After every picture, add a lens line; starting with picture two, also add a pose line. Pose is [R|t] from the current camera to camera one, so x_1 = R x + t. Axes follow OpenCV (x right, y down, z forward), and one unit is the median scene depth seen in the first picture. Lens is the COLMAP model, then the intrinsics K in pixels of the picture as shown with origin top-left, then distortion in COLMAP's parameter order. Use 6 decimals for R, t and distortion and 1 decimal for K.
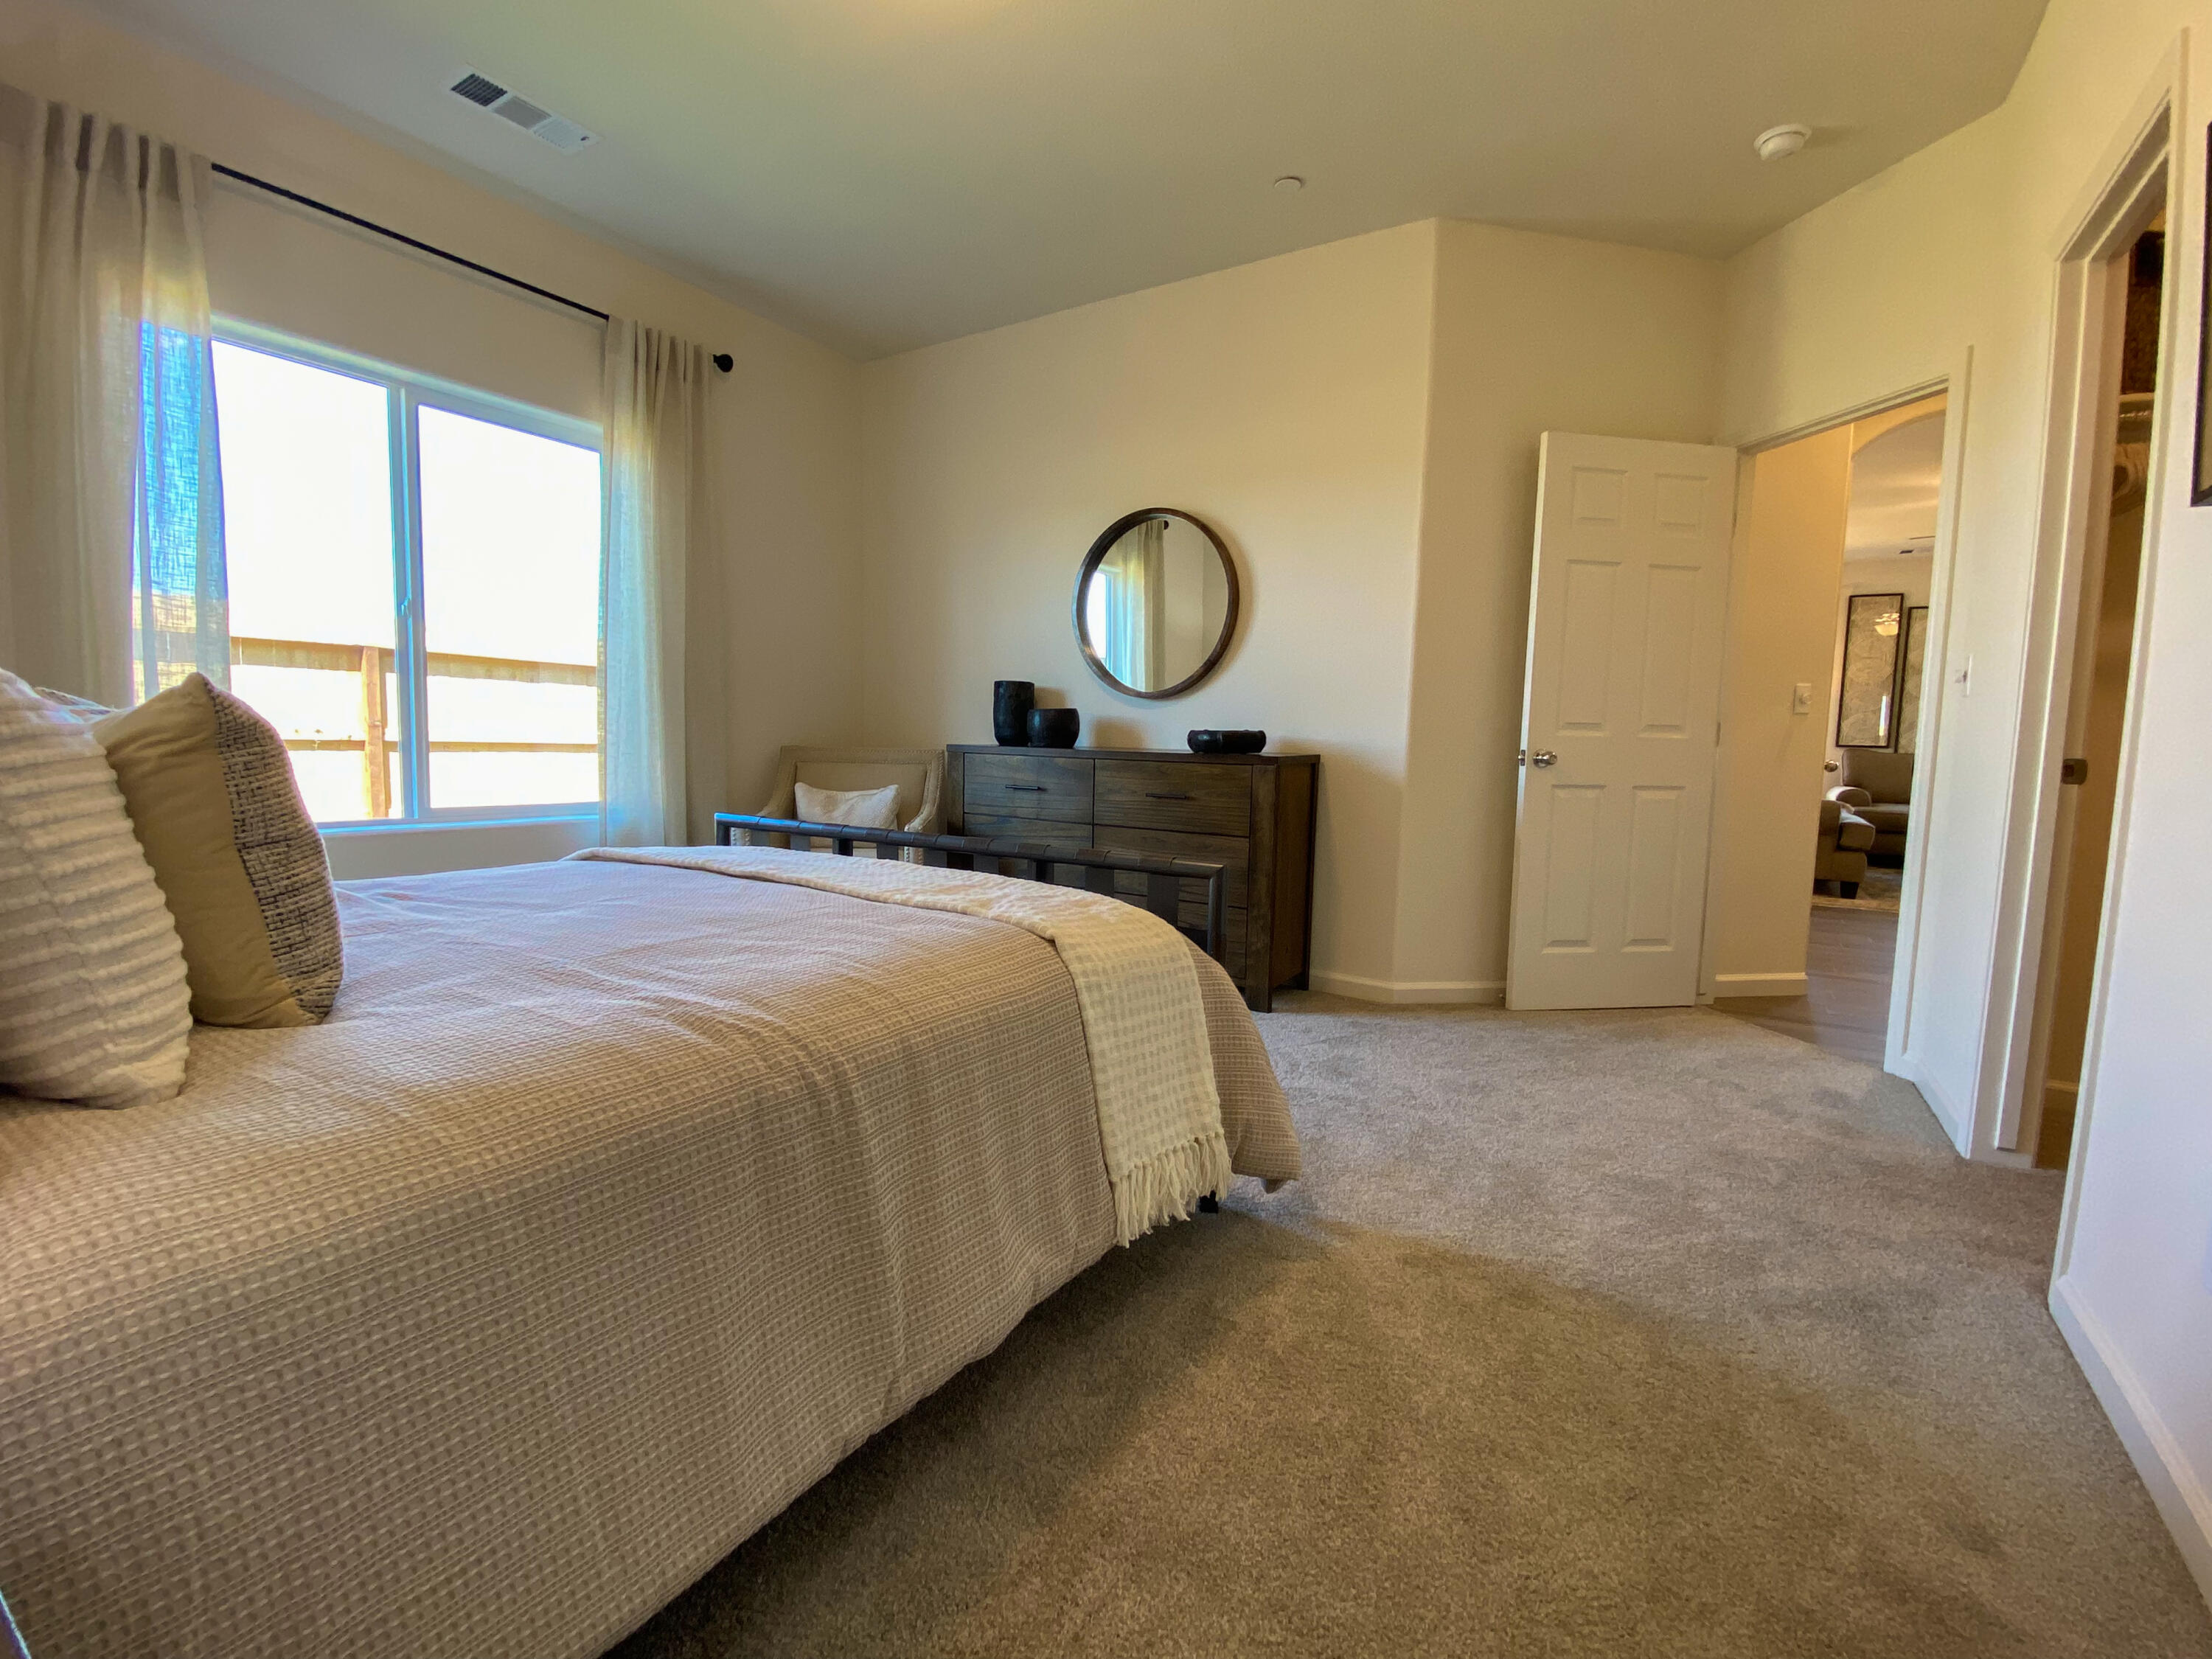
lens RADIAL K [[953.3, 0, 1096.9], [0, 953.3, 830.2], [0, 0, 1]] dist [0.019361, -0.021279]
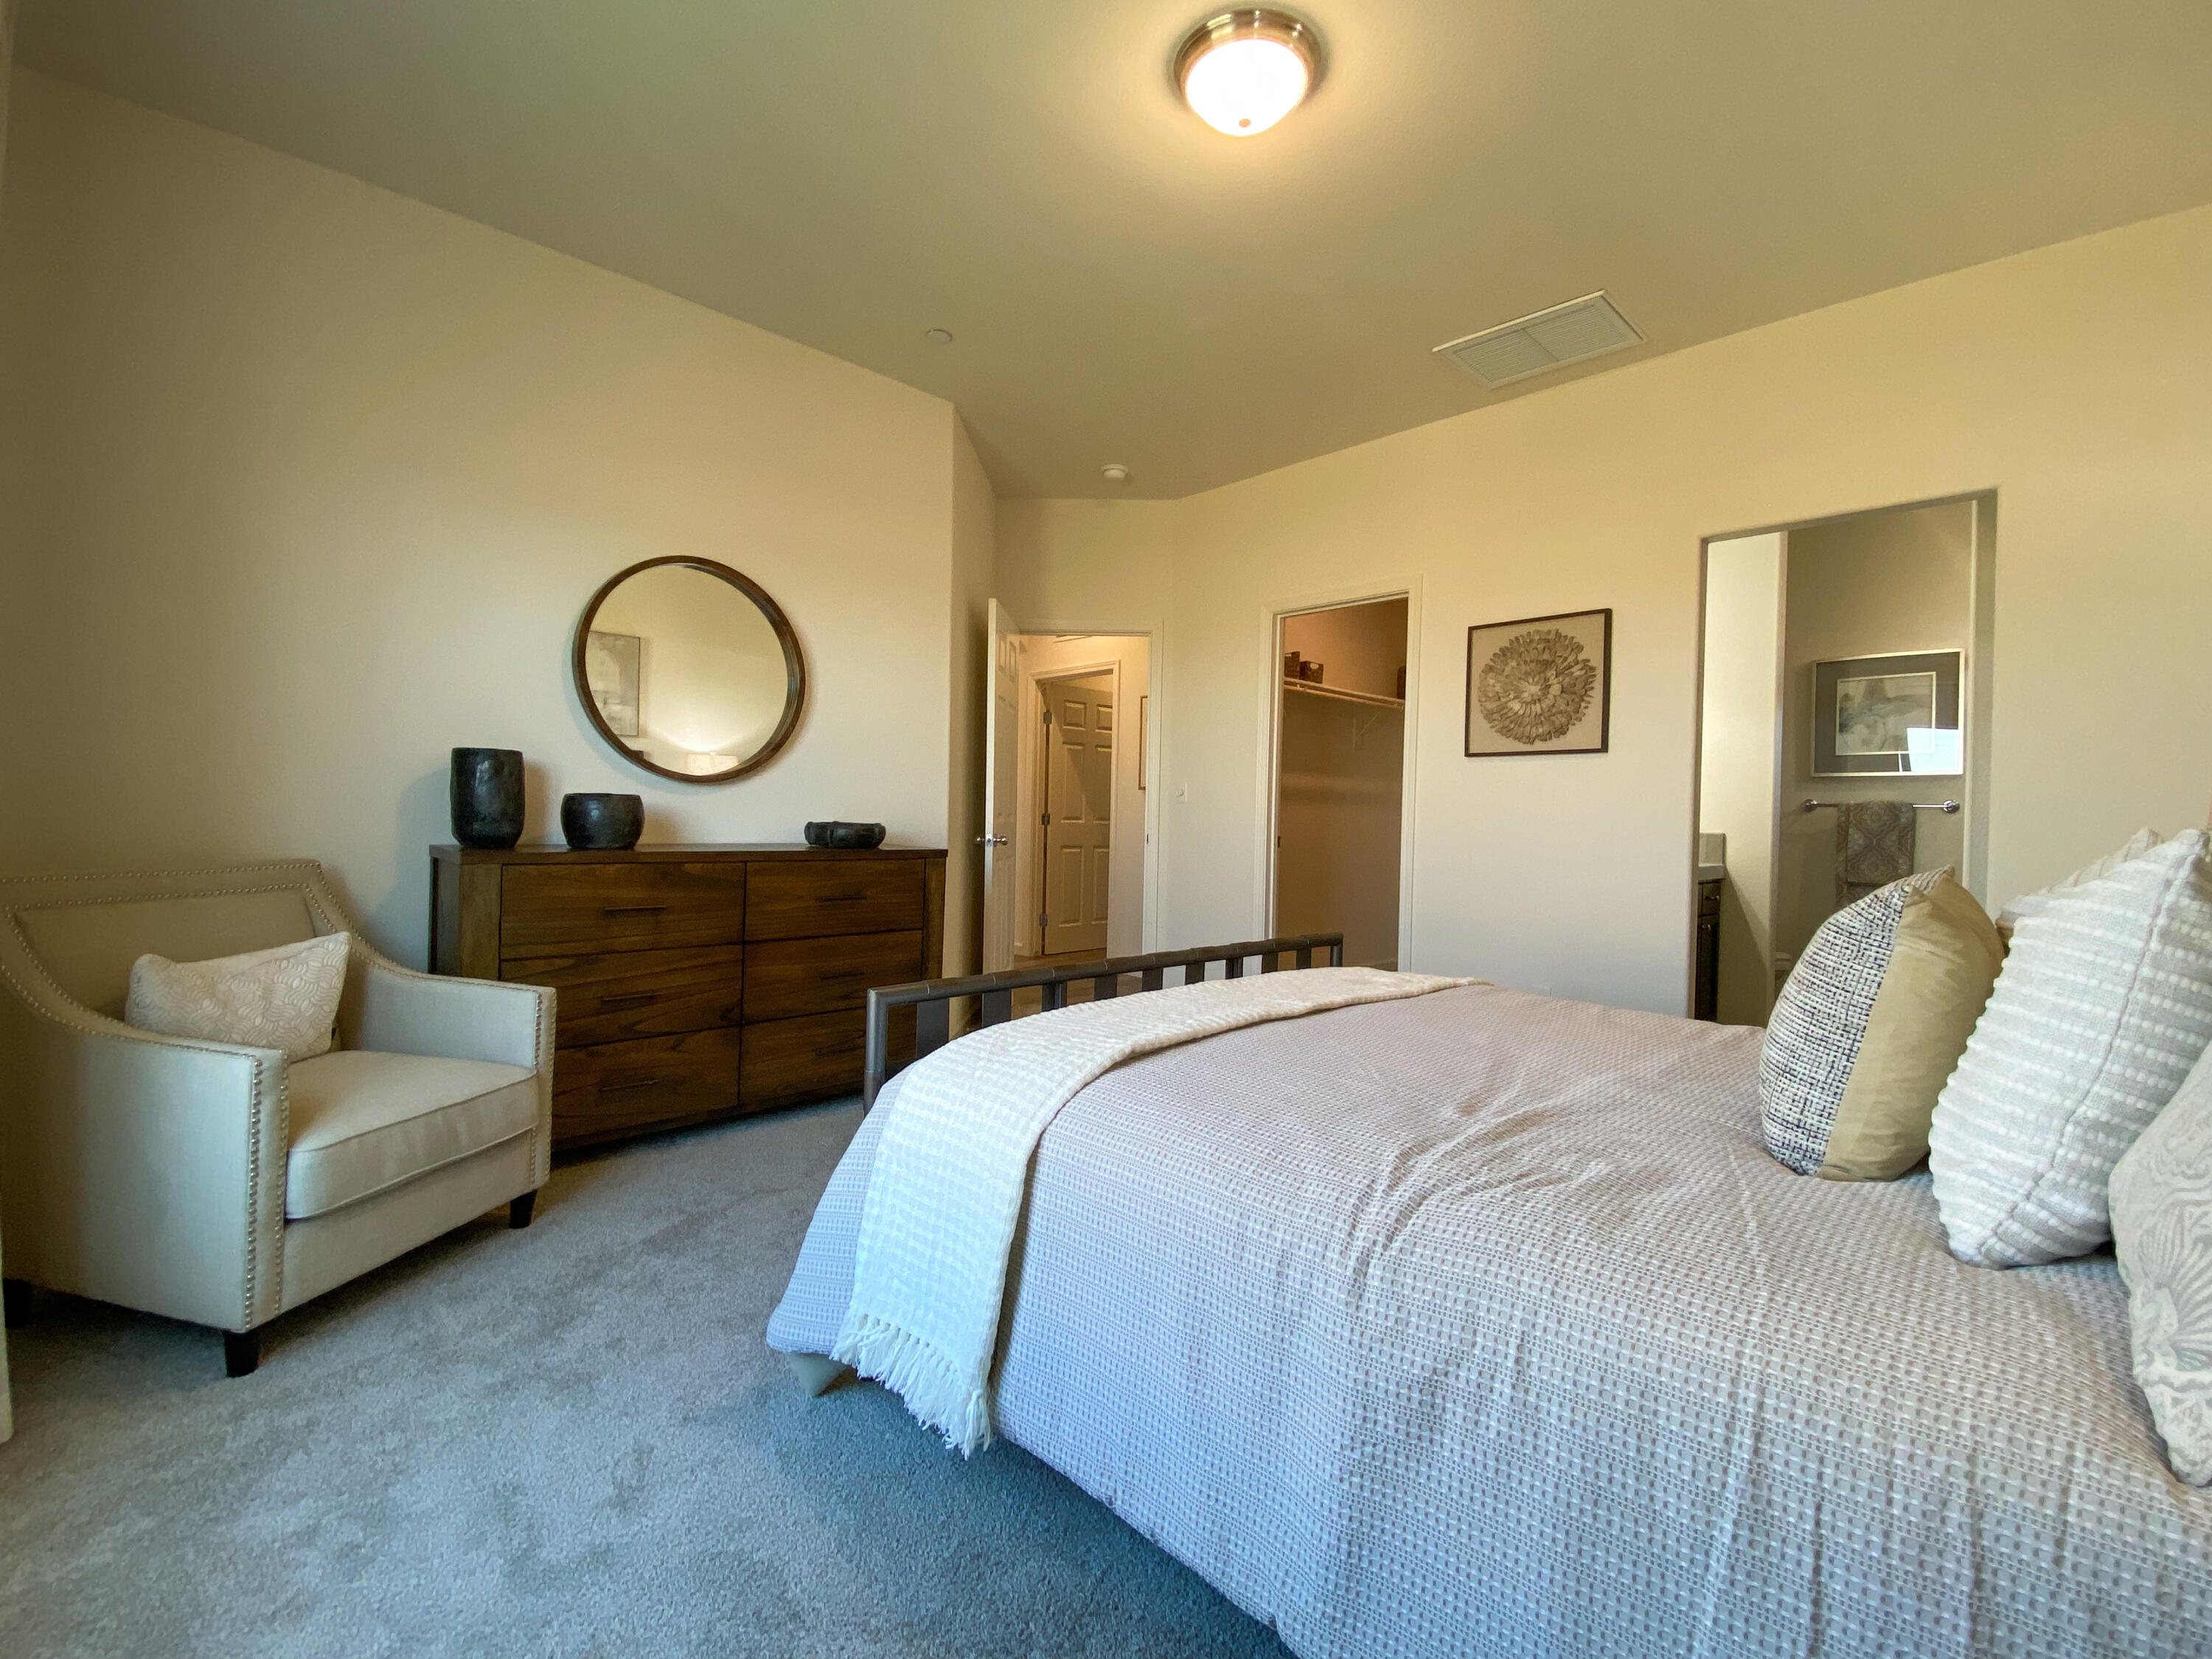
lens RADIAL K [[953.3, 0, 1096.9], [0, 953.3, 830.2], [0, 0, 1]] dist [0.019361, -0.021279]
pose [[0.222072, -0.031878, 0.974509, -0.731110], [0.082584, 0.996489, 0.013778, -0.088588], [-0.971527, 0.077419, 0.223924, 0.527535]]
